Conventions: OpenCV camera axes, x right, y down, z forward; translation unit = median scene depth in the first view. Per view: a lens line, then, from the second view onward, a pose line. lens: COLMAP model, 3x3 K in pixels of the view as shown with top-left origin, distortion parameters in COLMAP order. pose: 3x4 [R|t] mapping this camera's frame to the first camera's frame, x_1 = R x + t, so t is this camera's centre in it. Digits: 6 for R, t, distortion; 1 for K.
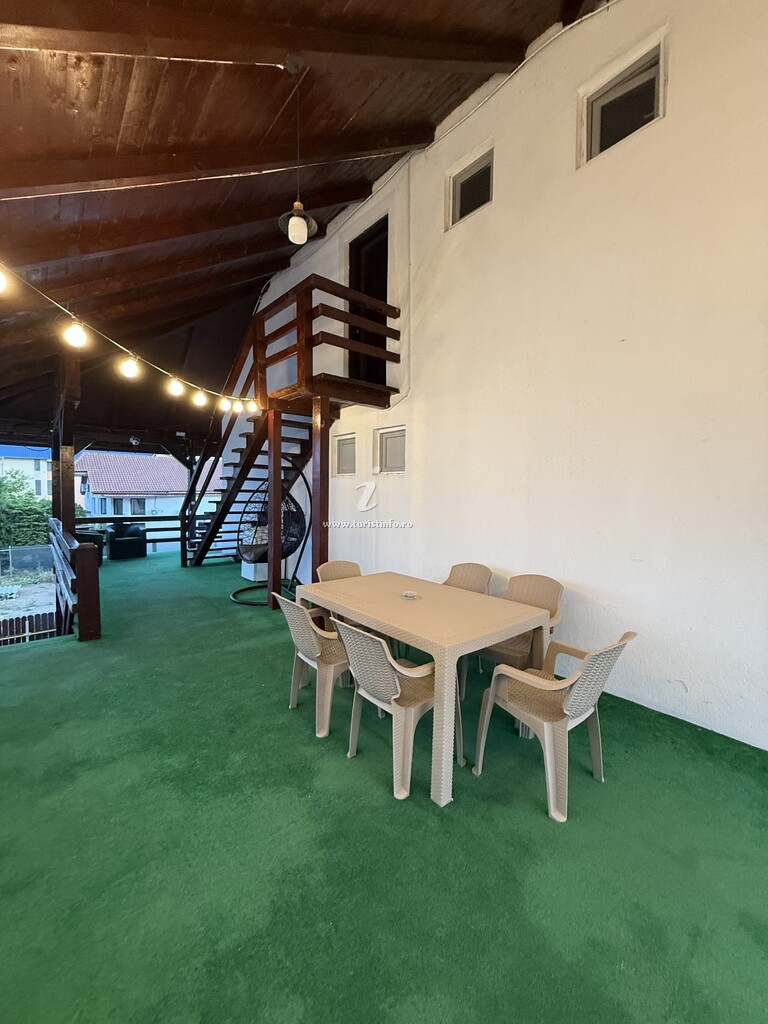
lens RADIAL K [[409.0, 0, 385.8], [0, 409.0, 507.9], [0, 0, 1]] dist [-0.000634, -0.000014]
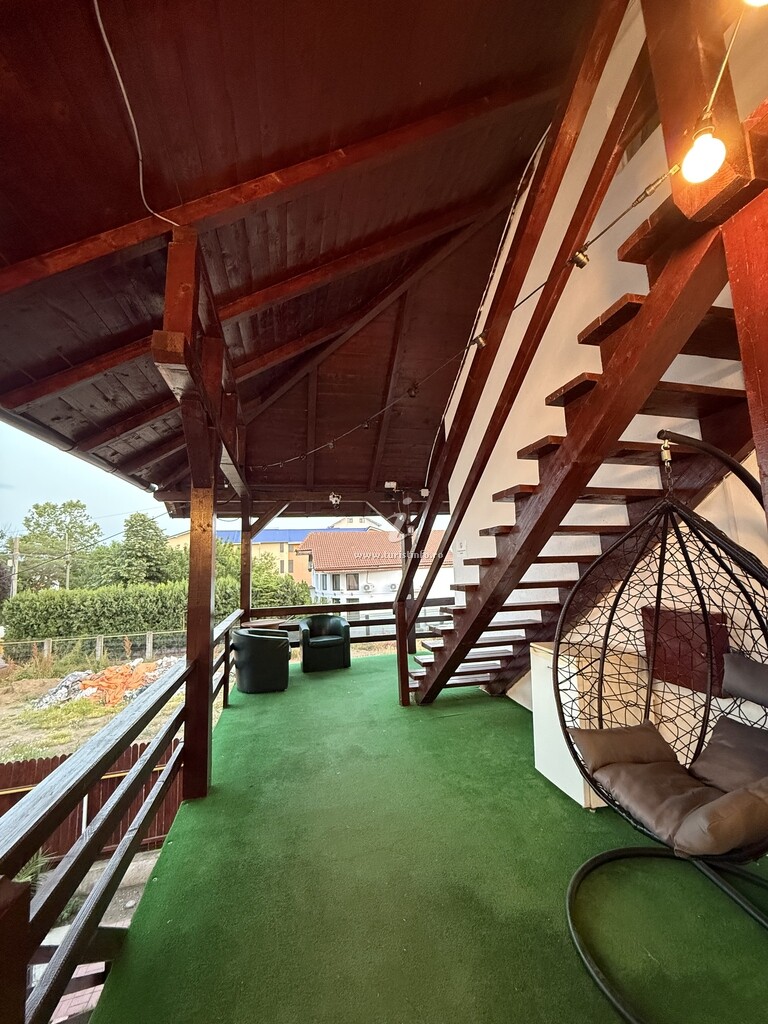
lens RADIAL K [[409.0, 0, 385.8], [0, 409.0, 507.9], [0, 0, 1]] dist [-0.000634, -0.000014]
pose [[0.889467, -0.103515, -0.445121, -0.383004], [0.027836, 0.984472, -0.173320, -0.033613], [0.456151, 0.141772, 0.878537, 0.734452]]
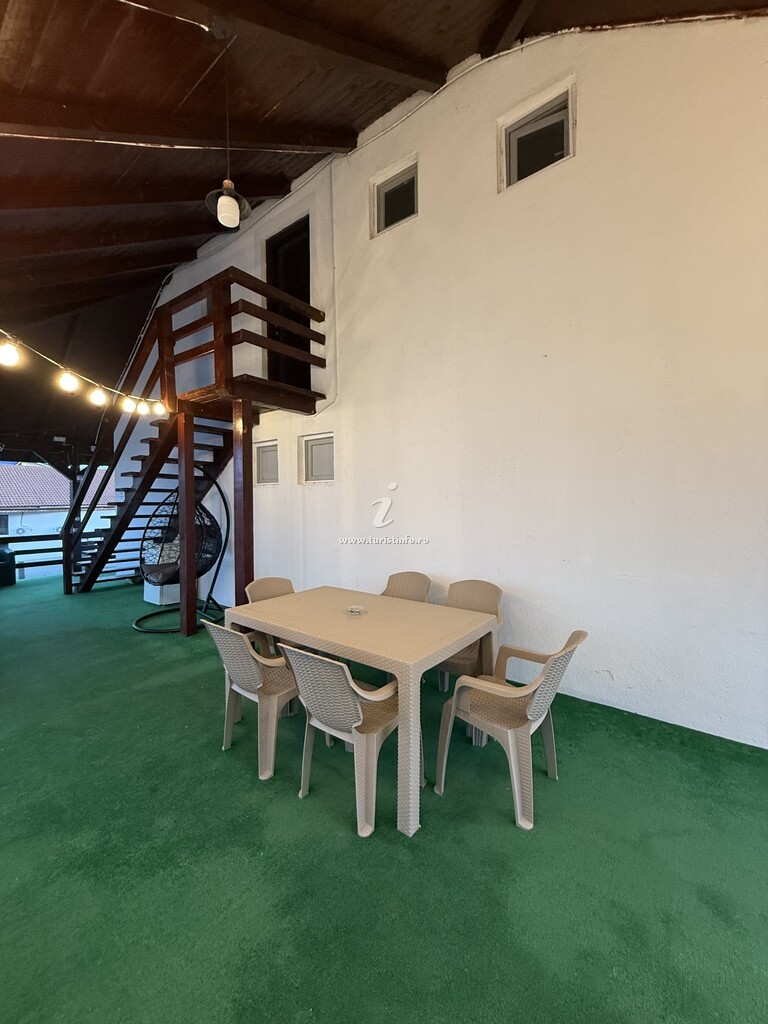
lens RADIAL K [[409.0, 0, 385.8], [0, 409.0, 507.9], [0, 0, 1]] dist [-0.000634, -0.000014]
pose [[0.976187, -0.023274, 0.215678, -0.040724], [0.027881, 0.999443, -0.018341, -0.002142], [-0.215131, 0.023918, 0.976292, 0.031757]]
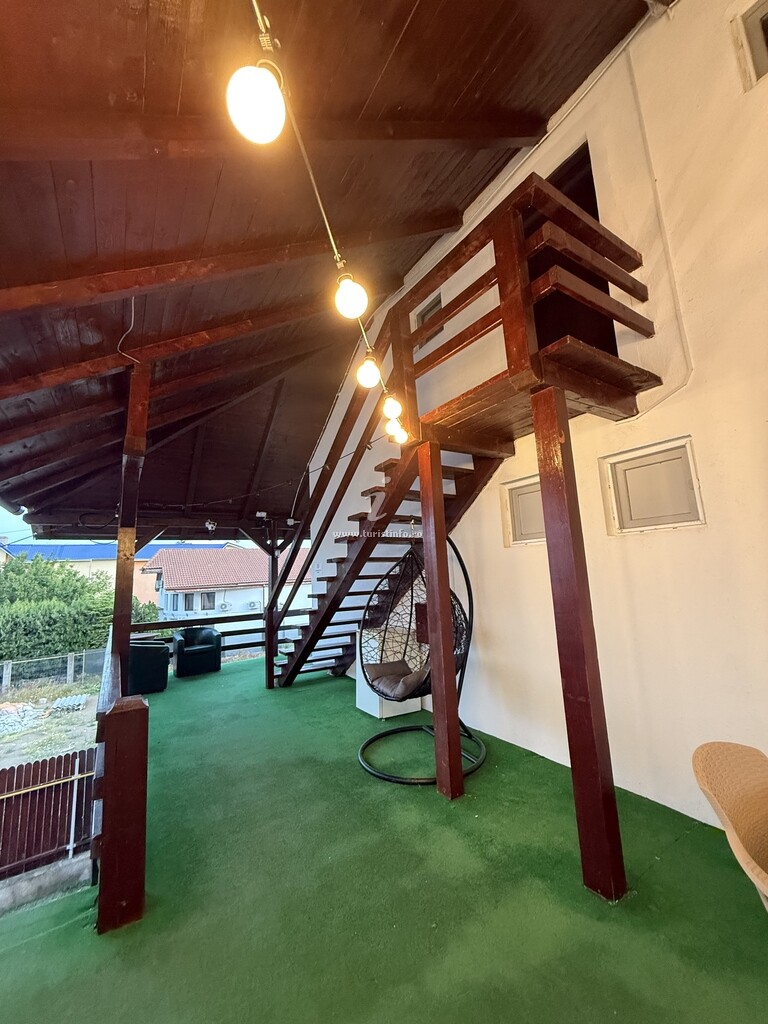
lens RADIAL K [[409.0, 0, 385.8], [0, 409.0, 507.9], [0, 0, 1]] dist [-0.000634, -0.000014]
pose [[0.988725, -0.079810, -0.126704, -0.270298], [0.053483, 0.978534, -0.199024, -0.021651], [0.139868, 0.190003, 0.971769, 0.410321]]
